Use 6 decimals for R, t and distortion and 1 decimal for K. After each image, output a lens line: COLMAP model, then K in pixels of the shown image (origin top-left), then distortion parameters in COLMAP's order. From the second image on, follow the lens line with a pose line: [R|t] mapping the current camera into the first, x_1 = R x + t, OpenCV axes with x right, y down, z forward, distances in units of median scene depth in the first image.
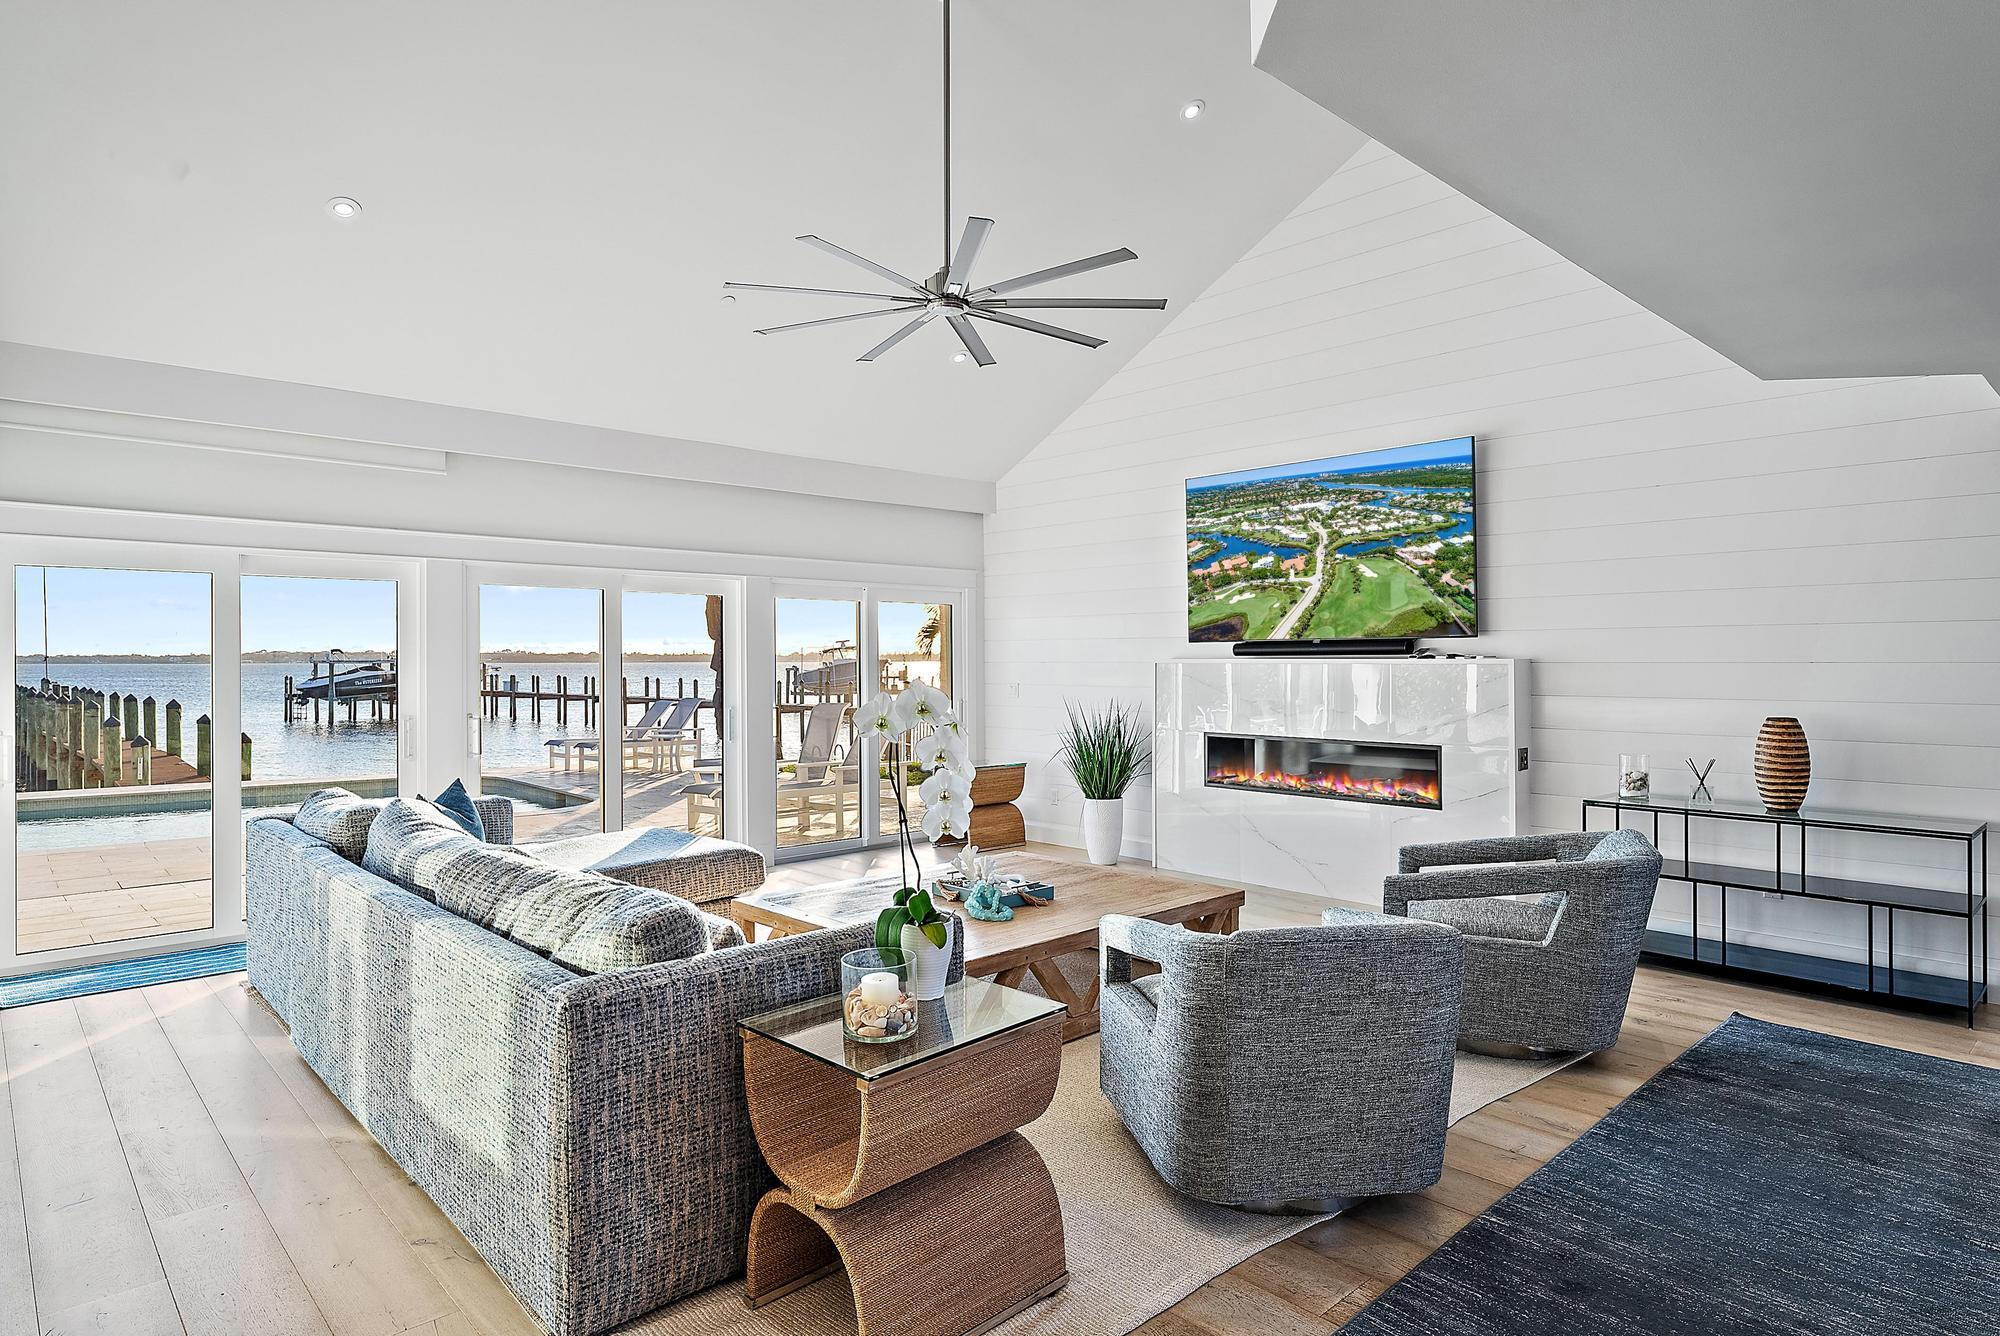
lens RADIAL K [[1151.5, 0, 987.5], [0, 1151.5, 669.2], [0, 0, 1]] dist [-0.001143, 0.006964]
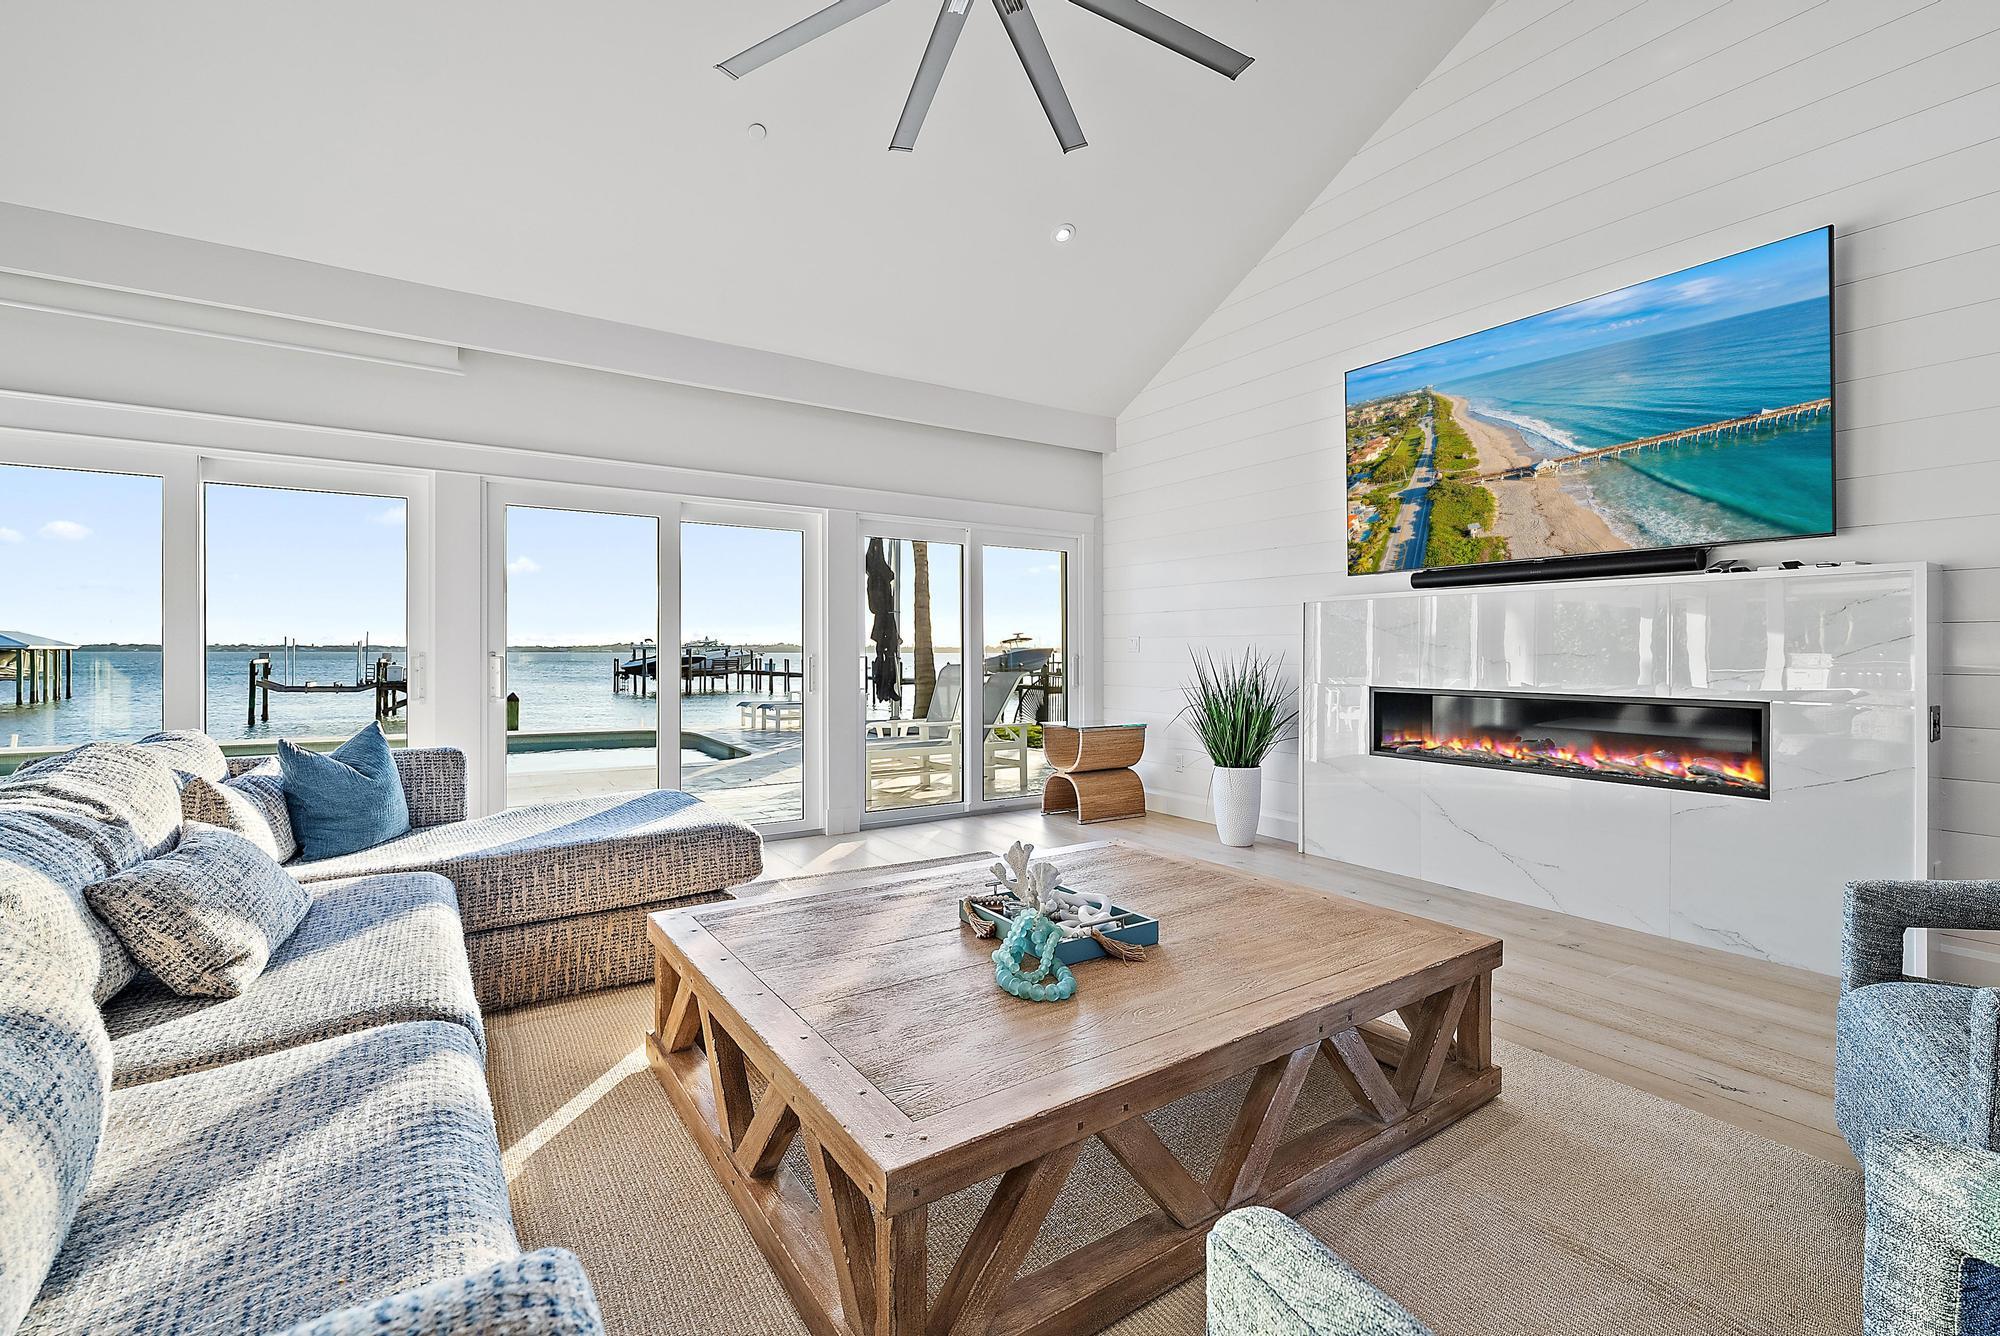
lens RADIAL K [[898.5, 0, 986.2], [0, 898.5, 659.2], [0, 0, 1]] dist [-0.002027, -0.000509]
pose [[0.986505, 0.006608, -0.163600, 0.029161], [-0.006355, 0.999978, 0.002067, 0.036532], [0.163610, -0.001000, 0.986525, 0.350306]]
